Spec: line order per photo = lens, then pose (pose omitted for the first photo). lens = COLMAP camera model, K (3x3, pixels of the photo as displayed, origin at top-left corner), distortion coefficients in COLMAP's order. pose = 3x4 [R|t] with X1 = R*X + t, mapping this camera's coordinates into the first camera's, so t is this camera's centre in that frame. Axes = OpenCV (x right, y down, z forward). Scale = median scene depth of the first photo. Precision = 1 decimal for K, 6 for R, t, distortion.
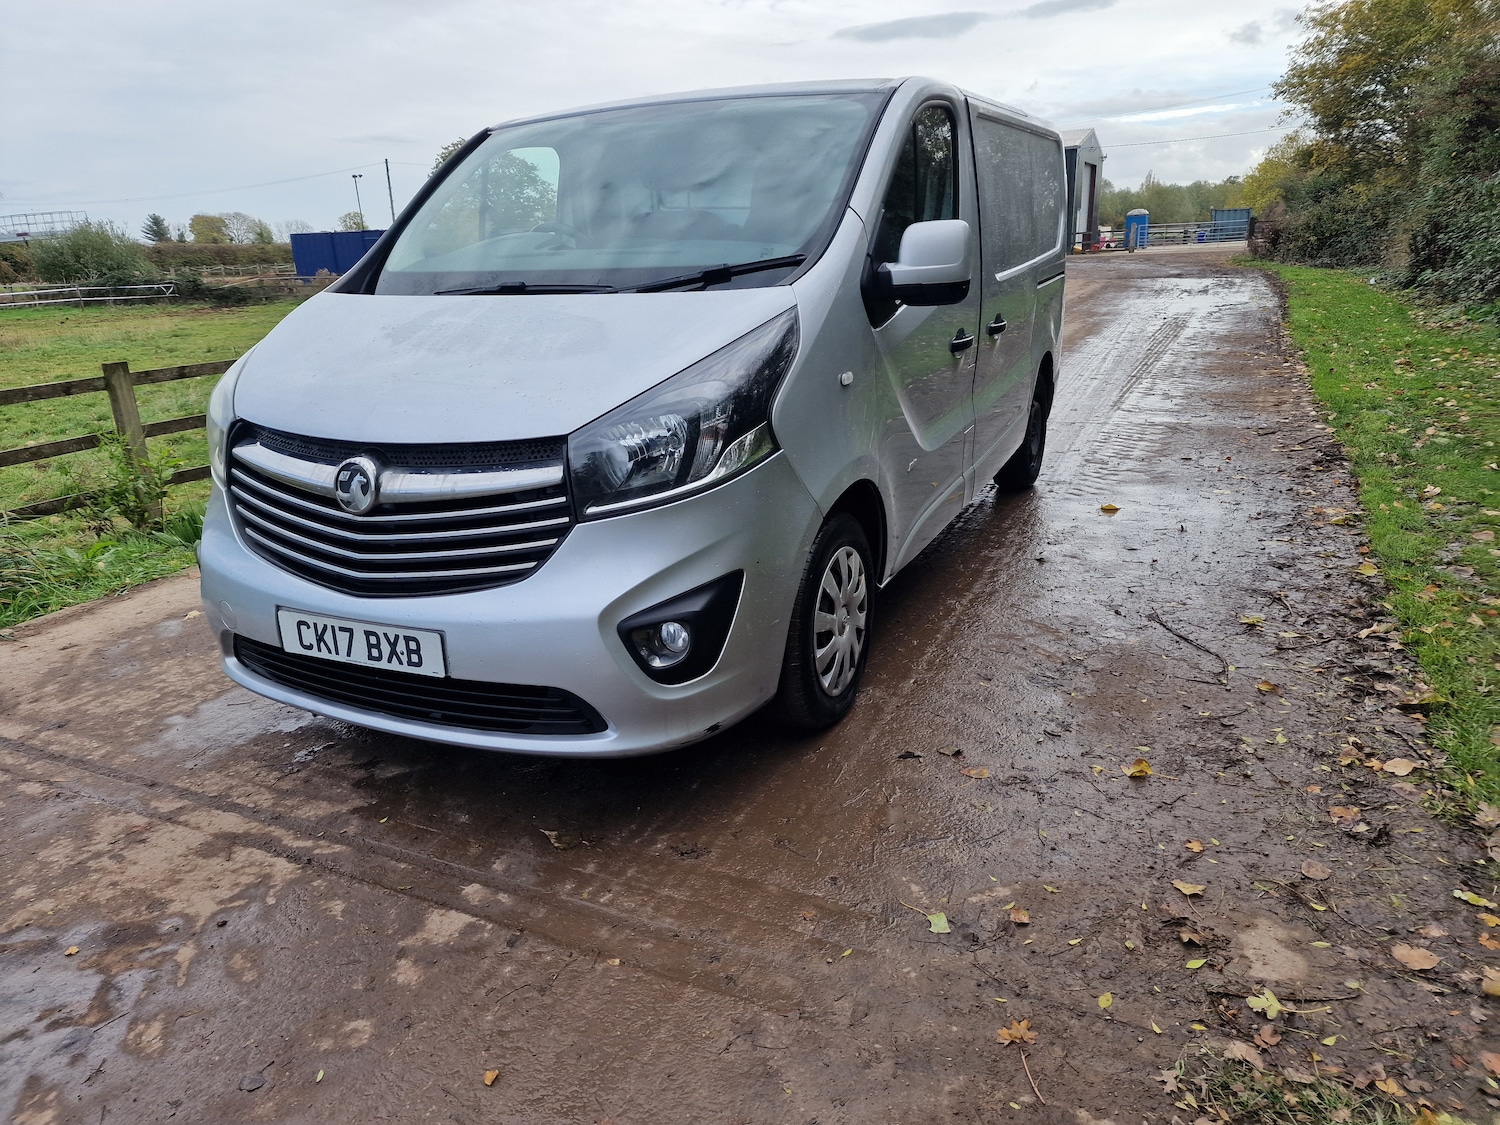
lens RADIAL K [[986.6, 0, 754.7], [0, 986.6, 565.5], [0, 0, 1]] dist [0.081922, -0.066729]
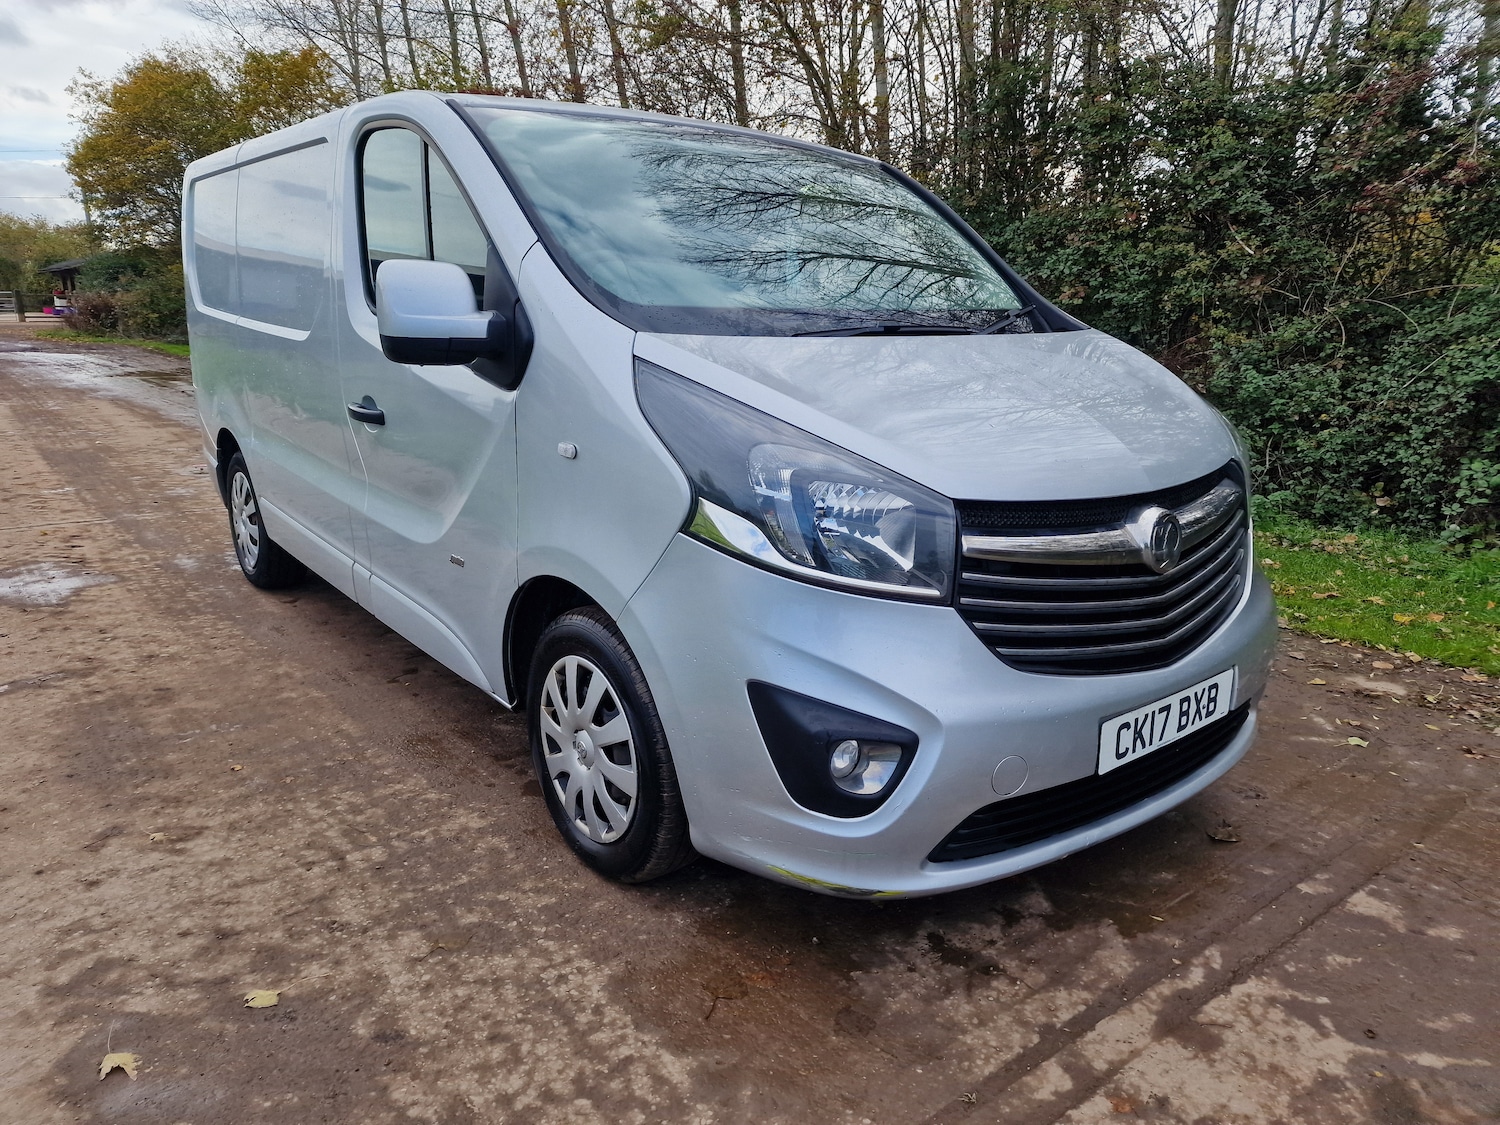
lens RADIAL K [[986.6, 0, 754.7], [0, 986.6, 565.5], [0, 0, 1]] dist [0.081922, -0.066729]
pose [[0.438680, -0.176611, 0.881118, -1.337009], [0.239066, 0.968101, 0.075023, -0.211256], [-0.866260, 0.177735, 0.466908, 0.898338]]
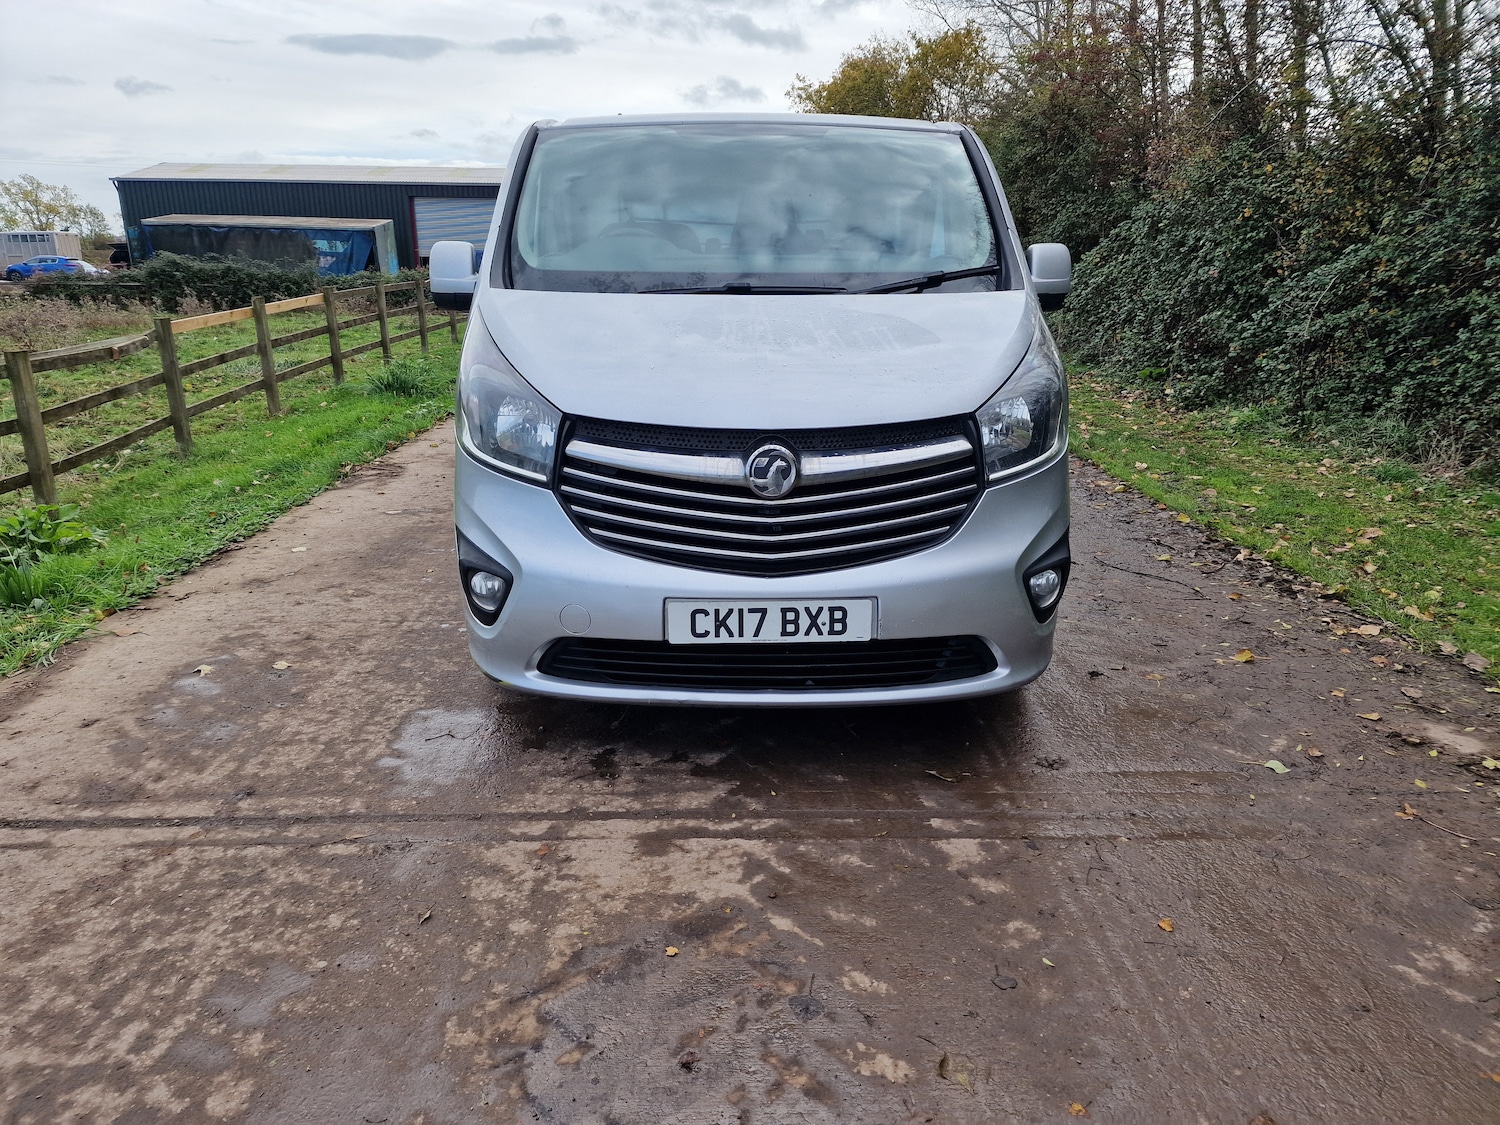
lens RADIAL K [[986.6, 0, 754.7], [0, 986.6, 565.5], [0, 0, 1]] dist [0.081922, -0.066729]
pose [[0.895775, -0.093121, 0.434644, -0.872099], [0.103148, 0.994666, 0.000521, 0.017245], [-0.432375, 0.044366, 0.900602, 0.074251]]
